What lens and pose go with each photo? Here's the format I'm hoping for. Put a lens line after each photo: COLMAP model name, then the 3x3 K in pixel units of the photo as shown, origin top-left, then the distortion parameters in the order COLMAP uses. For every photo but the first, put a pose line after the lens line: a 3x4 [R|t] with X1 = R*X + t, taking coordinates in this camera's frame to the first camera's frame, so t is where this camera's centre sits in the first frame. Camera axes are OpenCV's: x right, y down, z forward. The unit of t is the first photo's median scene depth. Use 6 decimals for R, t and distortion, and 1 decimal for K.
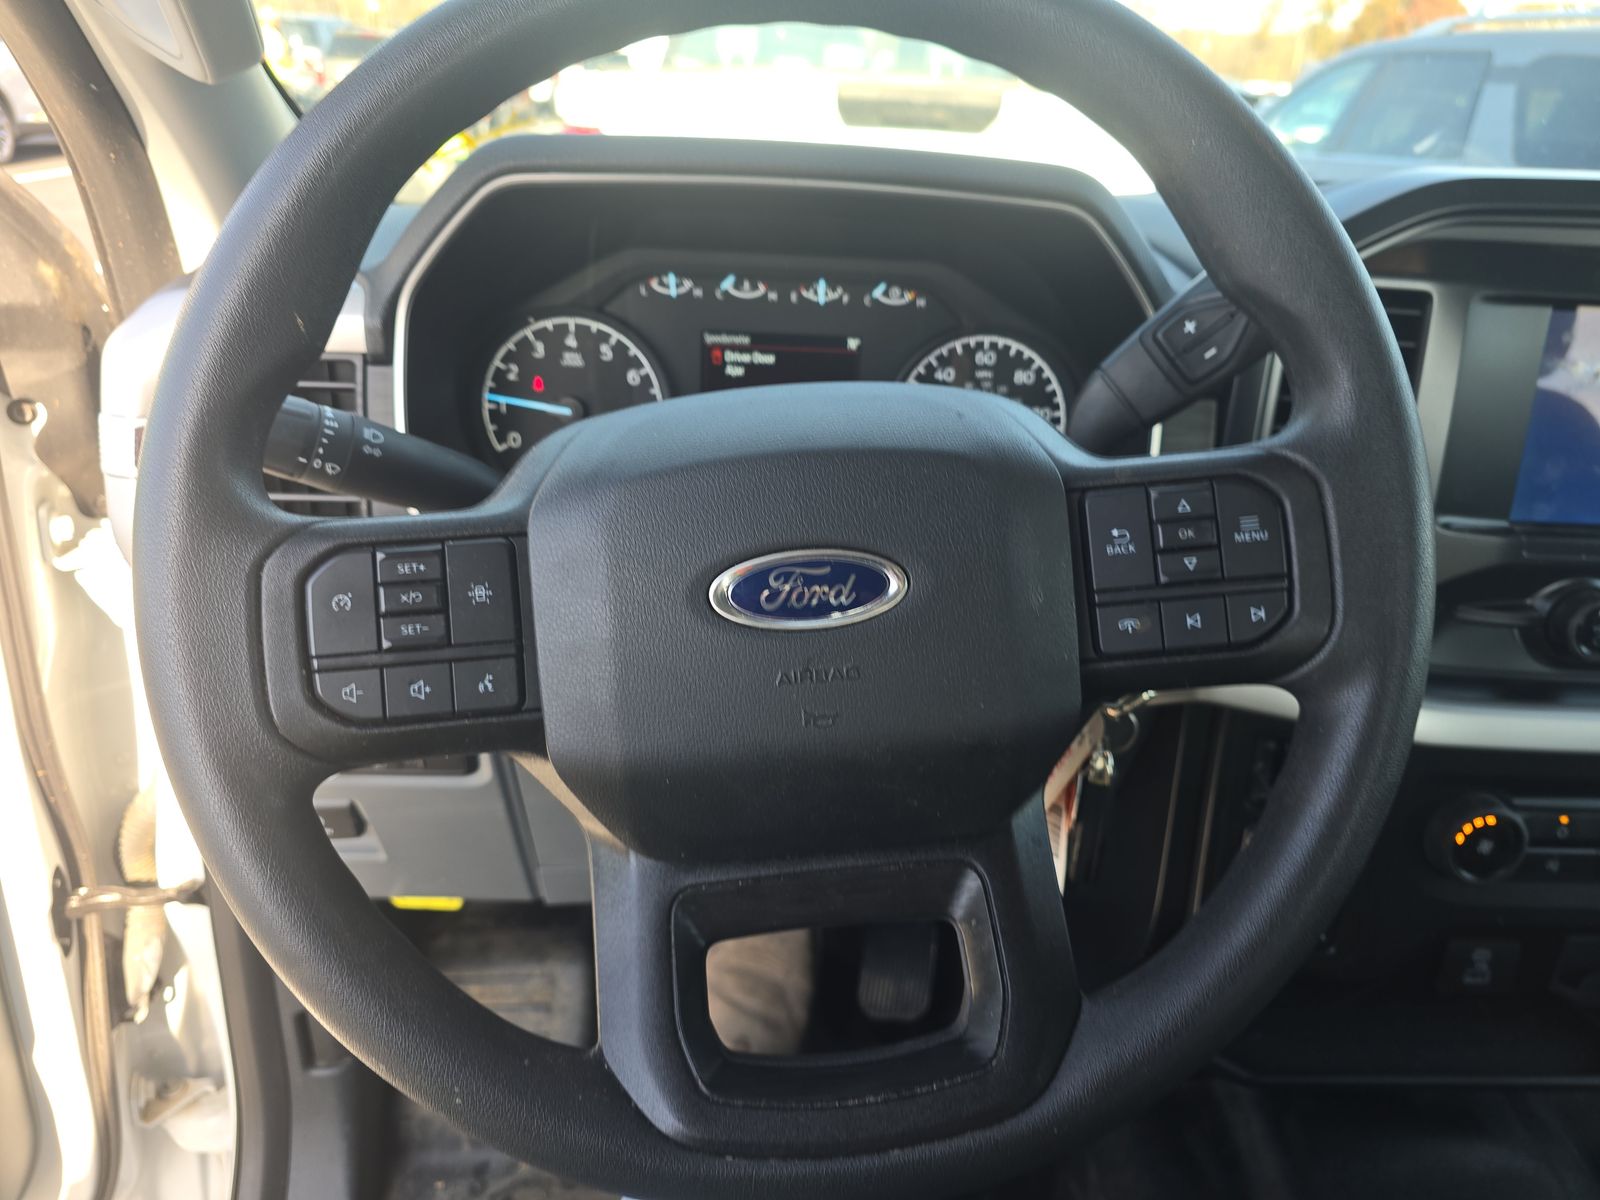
lens RADIAL K [[1102.6, 0, 820.9], [0, 1102.6, 599.9], [0, 0, 1]] dist [-0.001636, -0.001399]
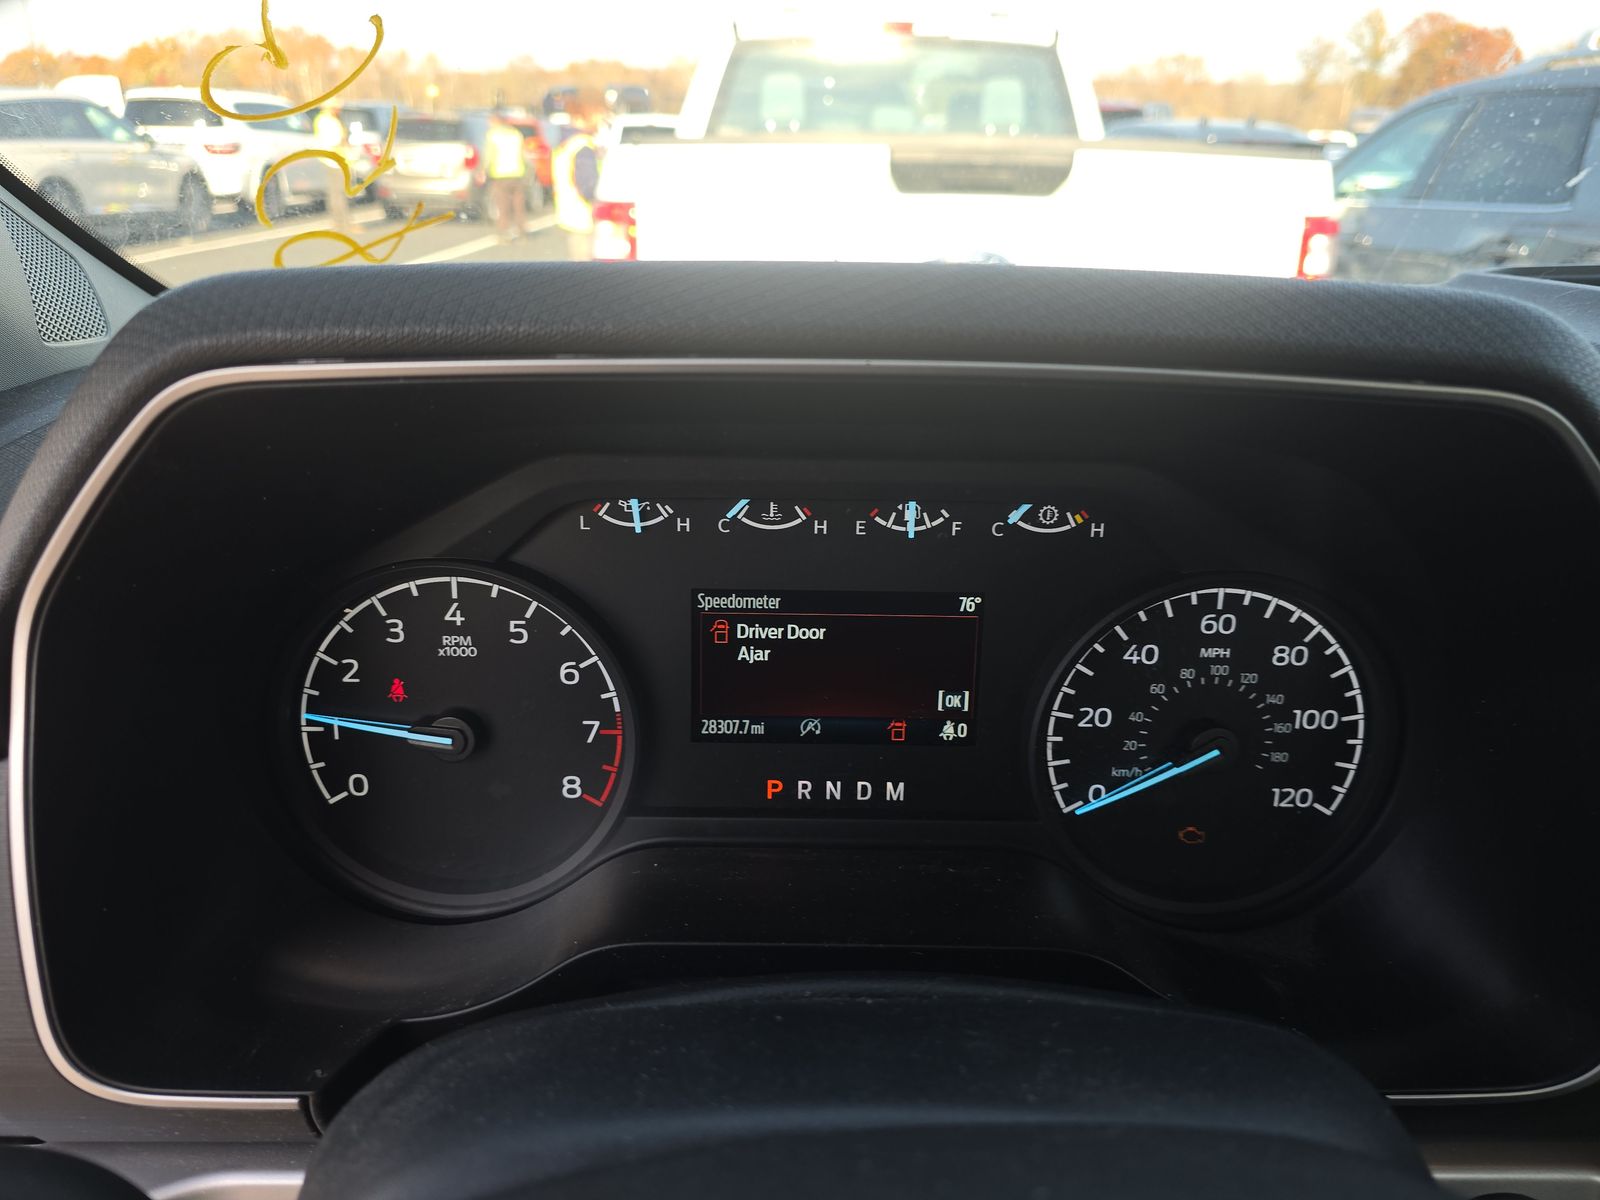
lens RADIAL K [[1109.3, 0, 802.6], [0, 1109.3, 559.2], [0, 0, 1]] dist [0.042533, -0.068659]
pose [[0.997854, -0.015018, -0.063739, -0.018078], [0.009490, 0.996236, -0.086159, -0.211268], [0.064793, 0.085369, 0.994240, 0.455110]]
